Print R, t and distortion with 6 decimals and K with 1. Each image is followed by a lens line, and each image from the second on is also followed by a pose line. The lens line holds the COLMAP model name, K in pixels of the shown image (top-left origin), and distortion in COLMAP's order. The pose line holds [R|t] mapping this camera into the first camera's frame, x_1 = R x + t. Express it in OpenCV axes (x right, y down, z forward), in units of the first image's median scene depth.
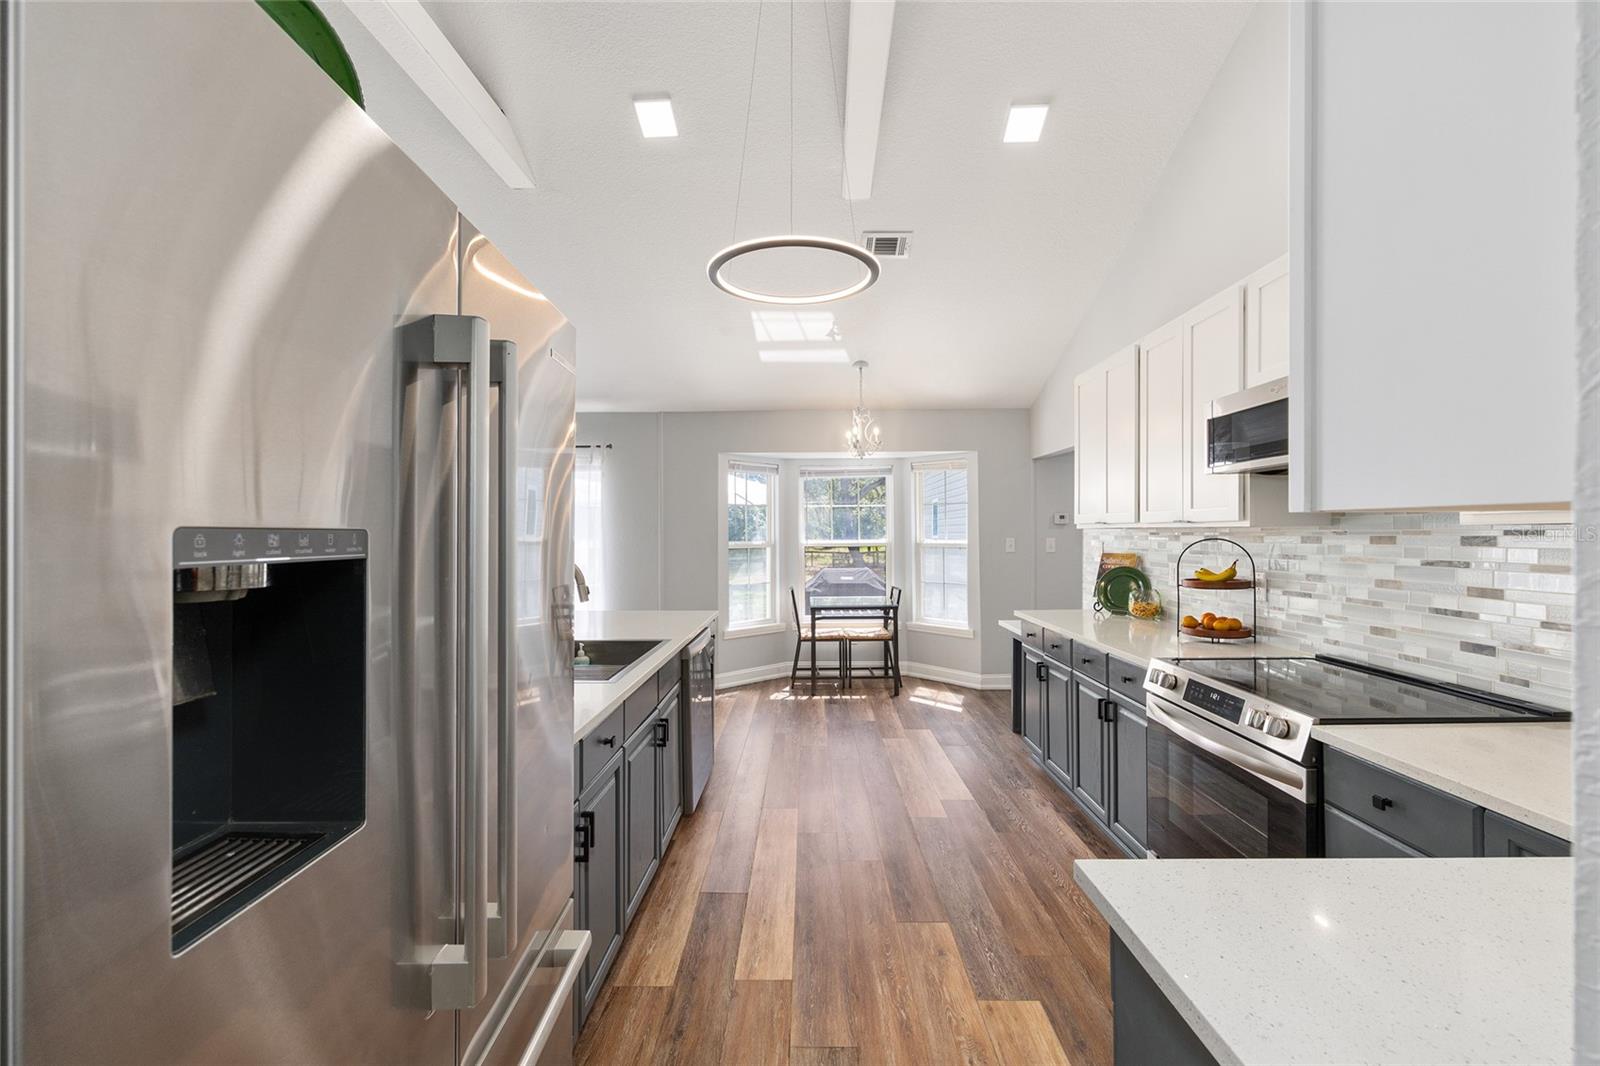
lens RADIAL K [[647.6, 0, 806.3], [0, 647.6, 534.0], [0, 0, 1]] dist [0.001081, 0.000257]
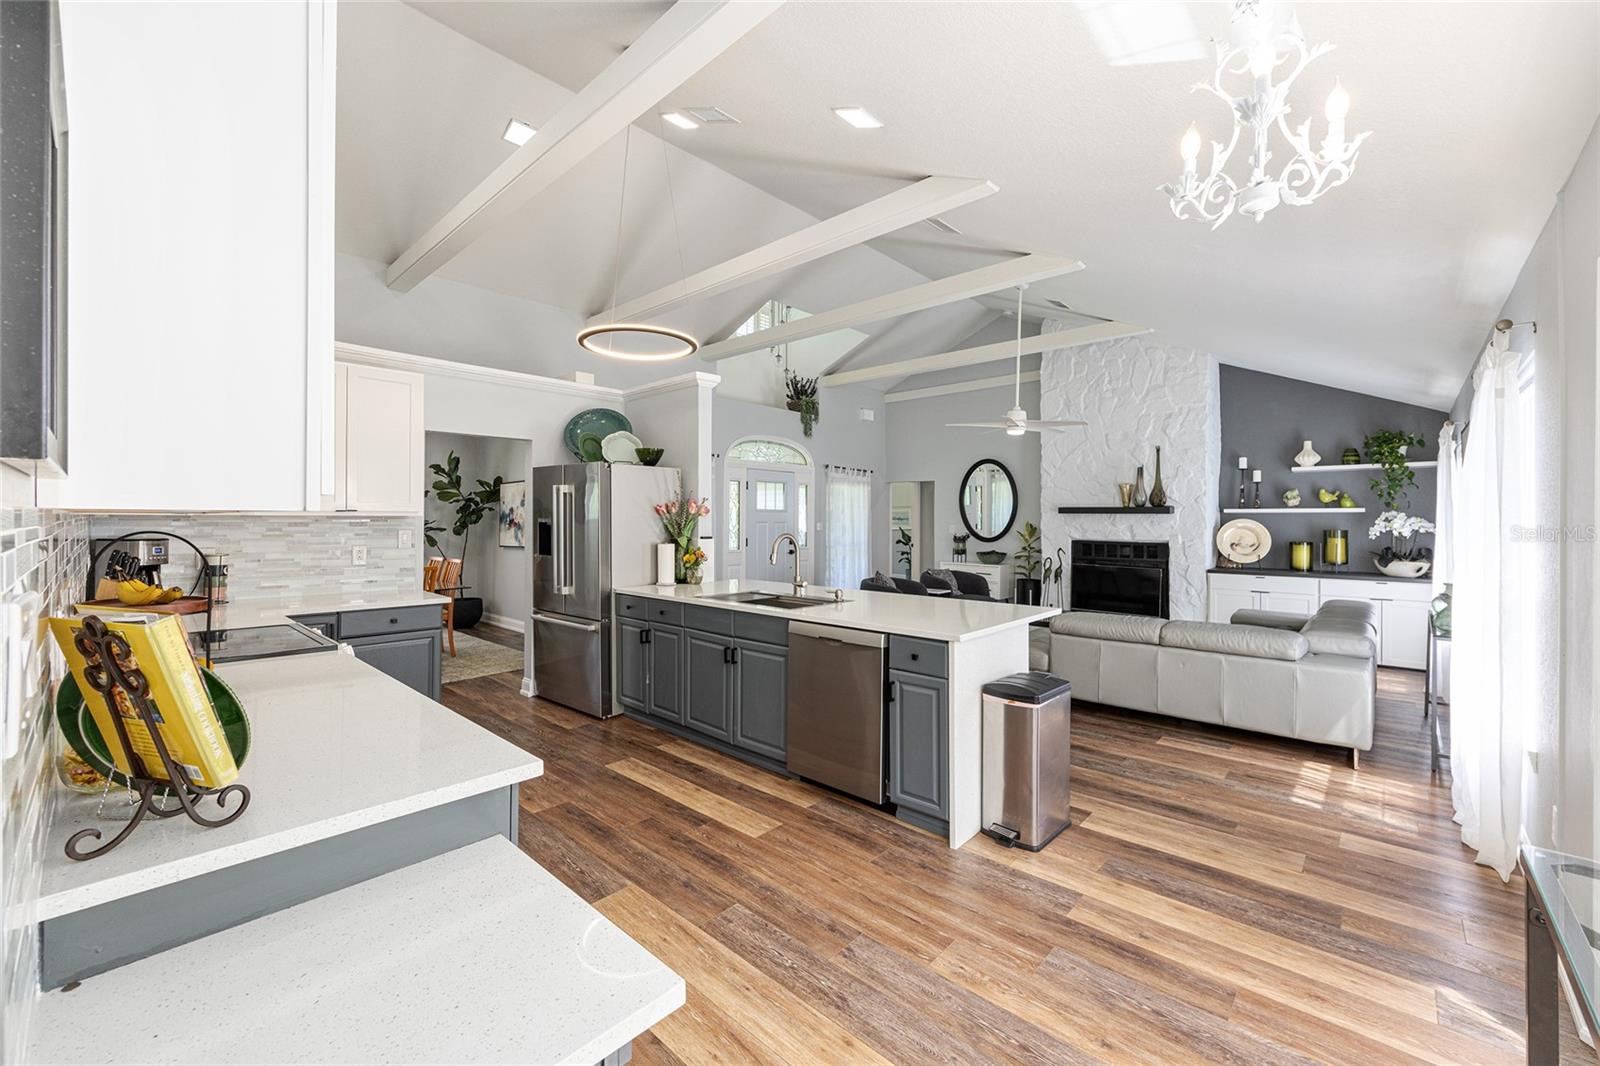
lens RADIAL K [[643.4, 0, 797.4], [0, 643.4, 513.9], [0, 0, 1]] dist [-0.002325, 0.000220]
pose [[-0.675724, -0.006521, -0.737126, 0.348034], [-0.003862, 0.999978, -0.005307, -0.004454], [0.737145, -0.000739, -0.675734, 0.962695]]
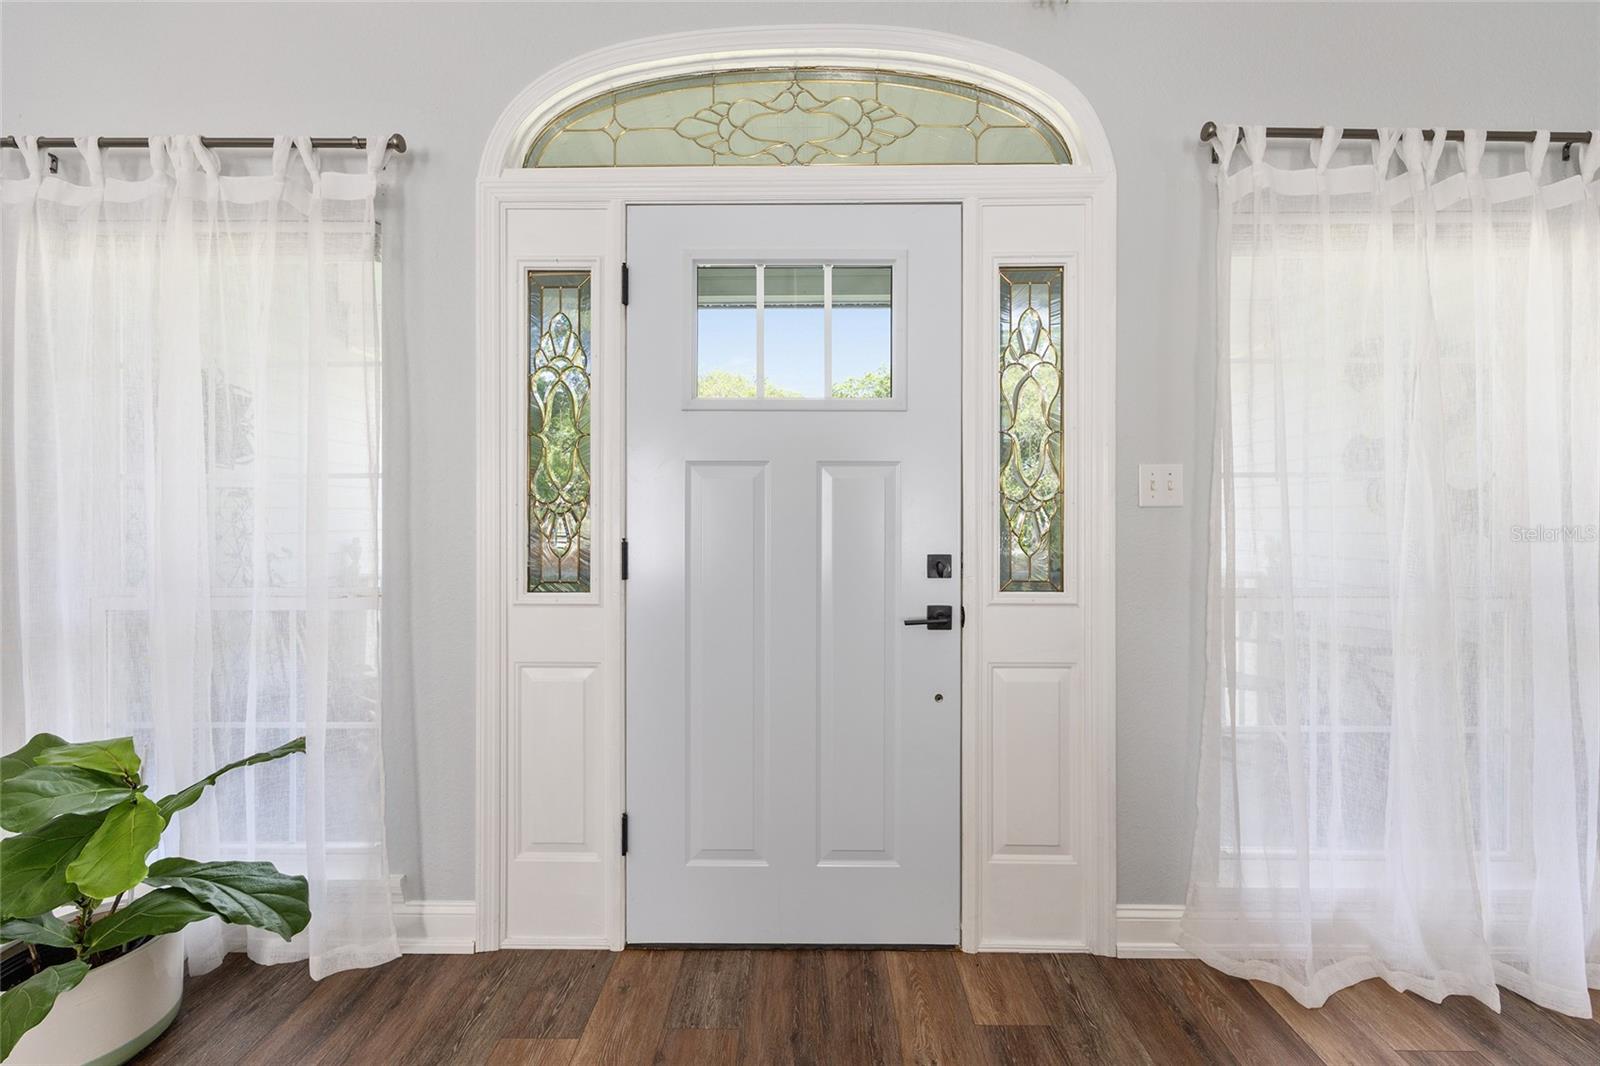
lens RADIAL K [[660.3, 0, 760.1], [0, 660.3, 453.0], [0, 0, 1]] dist [-0.001457, -0.000150]
pose [[-0.999980, 0.006229, 0.000552, -0.787680], [0.006225, 0.999964, -0.005729, 0.004933], [-0.000587, -0.005726, -0.999983, 0.147102]]
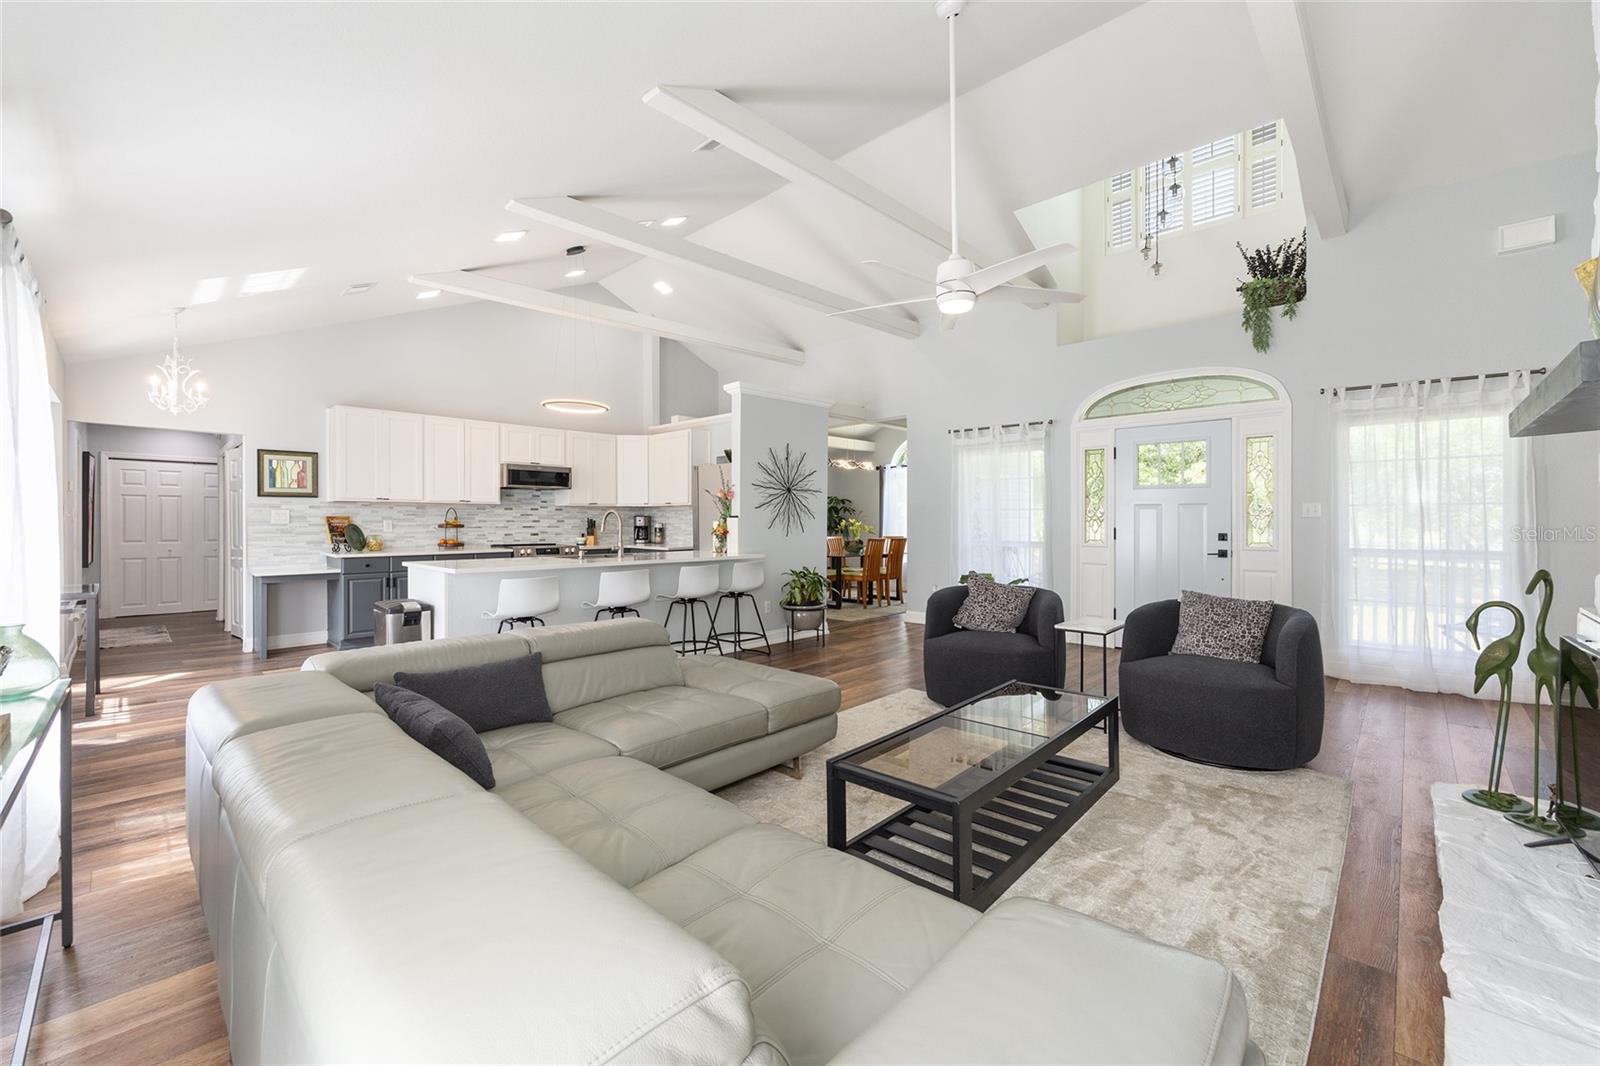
lens RADIAL K [[635.9, 0, 805.8], [0, 635.9, 521.2], [0, 0, 1]] dist [-0.002546, -0.000051]
pose [[-0.734138, 0.002976, 0.678994, -1.070640], [0.003641, 0.999993, -0.000446, 0.033509], [-0.678991, 0.002145, -0.734144, 0.978936]]
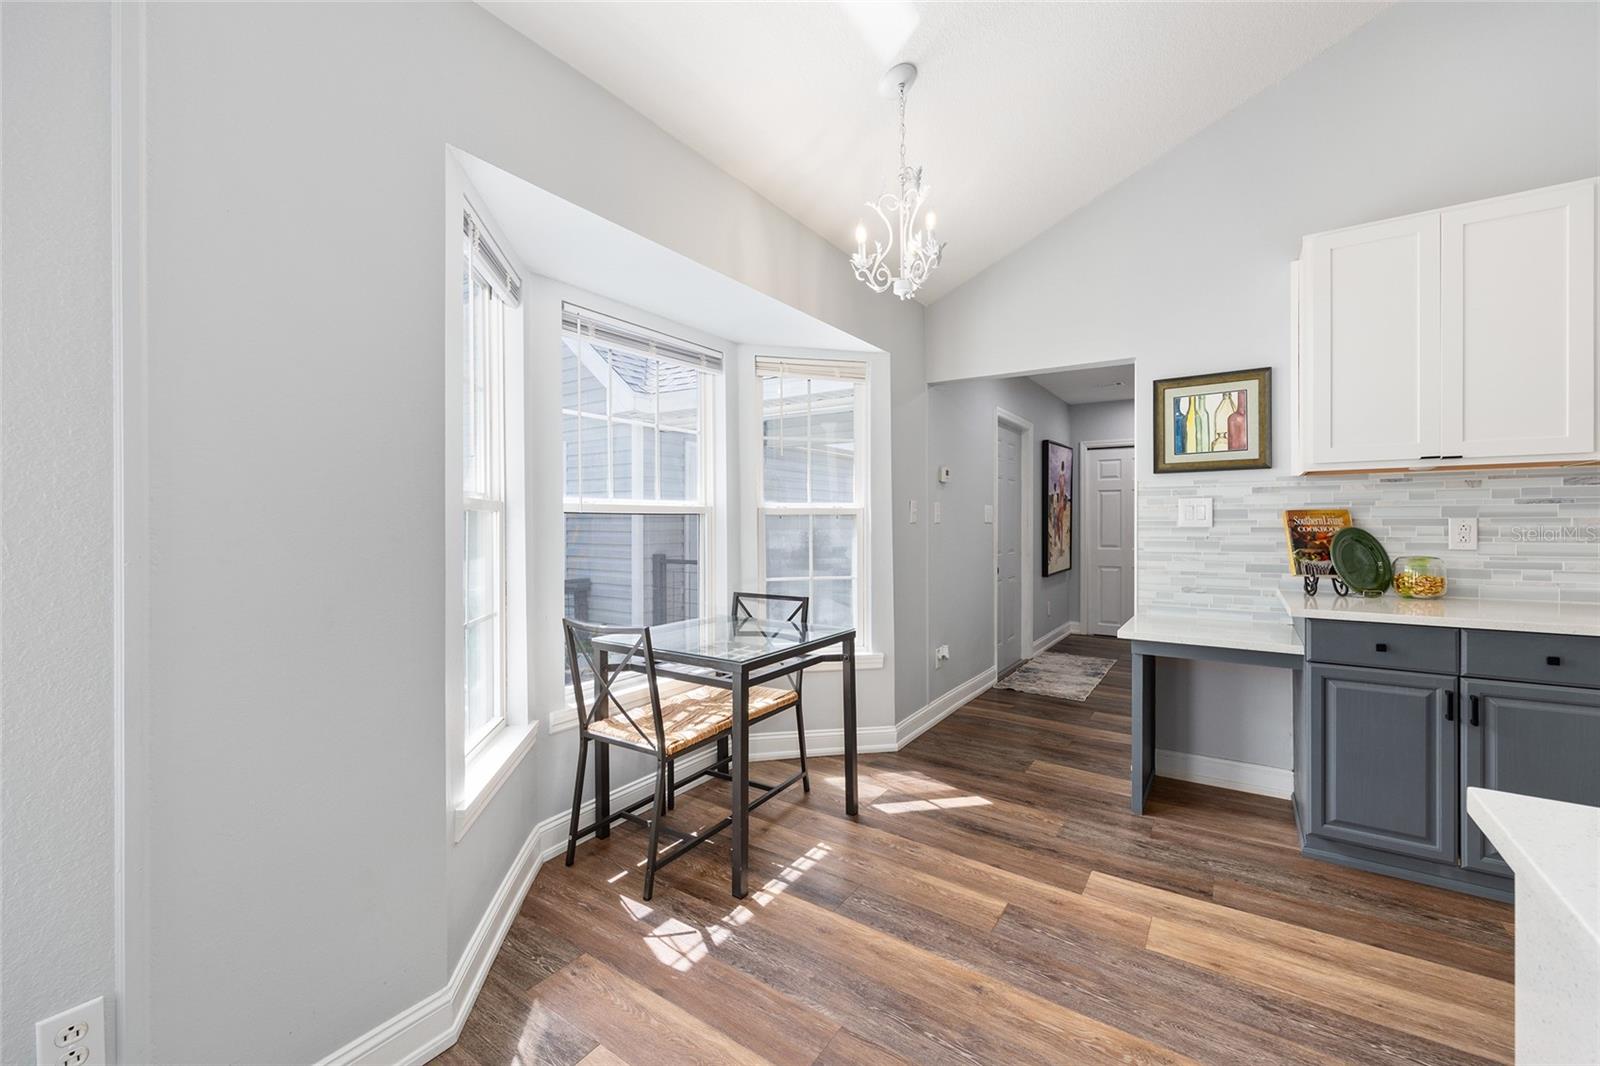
lens RADIAL K [[640.5, 0, 804.2], [0, 640.5, 527.6], [0, 0, 1]] dist [0.001085, 0.000025]
pose [[0.555495, -0.003950, 0.831510, -0.281741], [0.003059, 0.999992, 0.002707, 0.032315], [-0.831514, 0.001040, 0.555503, 0.761739]]
